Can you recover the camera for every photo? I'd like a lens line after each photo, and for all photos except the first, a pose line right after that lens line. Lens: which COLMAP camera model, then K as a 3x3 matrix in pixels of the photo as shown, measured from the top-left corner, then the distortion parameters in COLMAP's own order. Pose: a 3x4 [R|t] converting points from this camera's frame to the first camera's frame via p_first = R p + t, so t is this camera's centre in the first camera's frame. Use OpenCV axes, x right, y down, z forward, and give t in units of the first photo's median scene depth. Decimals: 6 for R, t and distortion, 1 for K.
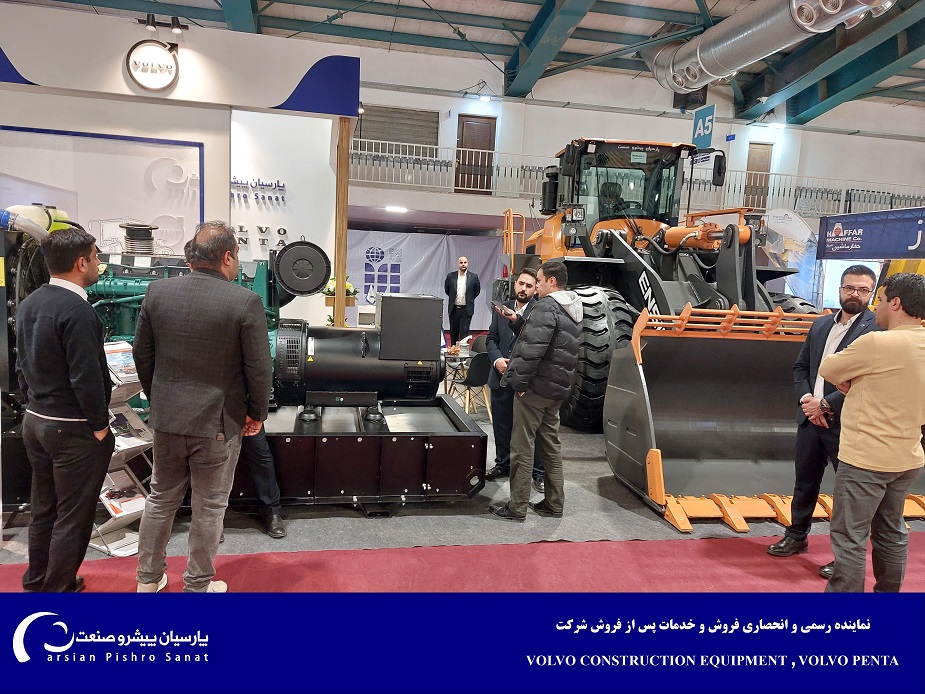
lens RADIAL K [[672.8, 0, 462.5], [0, 672.8, 347.0], [0, 0, 1]] dist [0.085269, -0.083843]
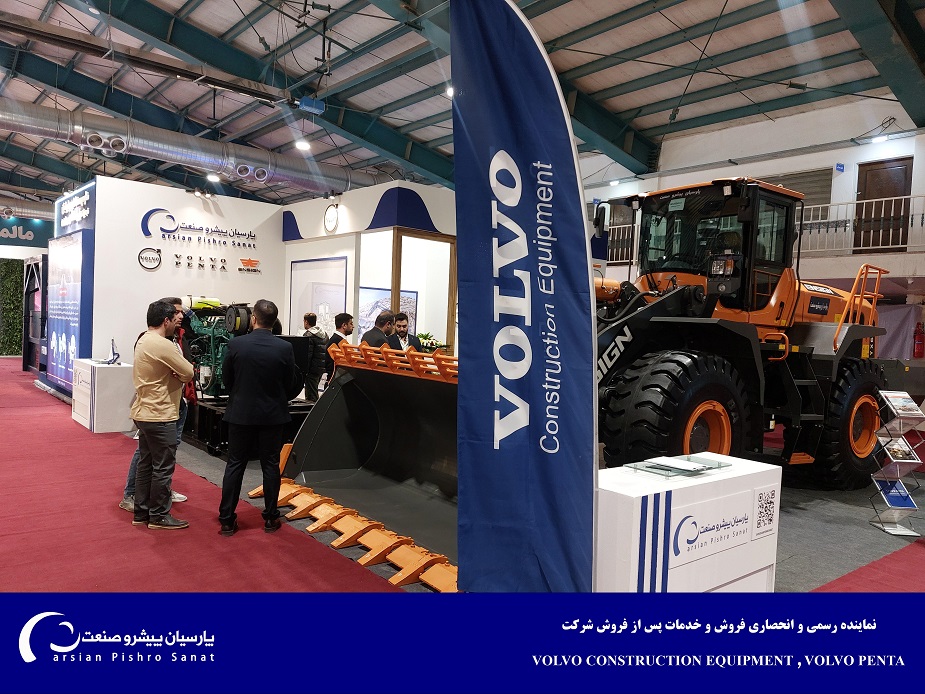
lens RADIAL K [[672.8, 0, 462.5], [0, 672.8, 347.0], [0, 0, 1]] dist [0.085269, -0.083843]
pose [[0.475367, 0.001803, -0.879785, 0.911878], [-0.127444, 0.989592, -0.066833, 0.000769], [0.870508, 0.143894, 0.470649, 0.363678]]
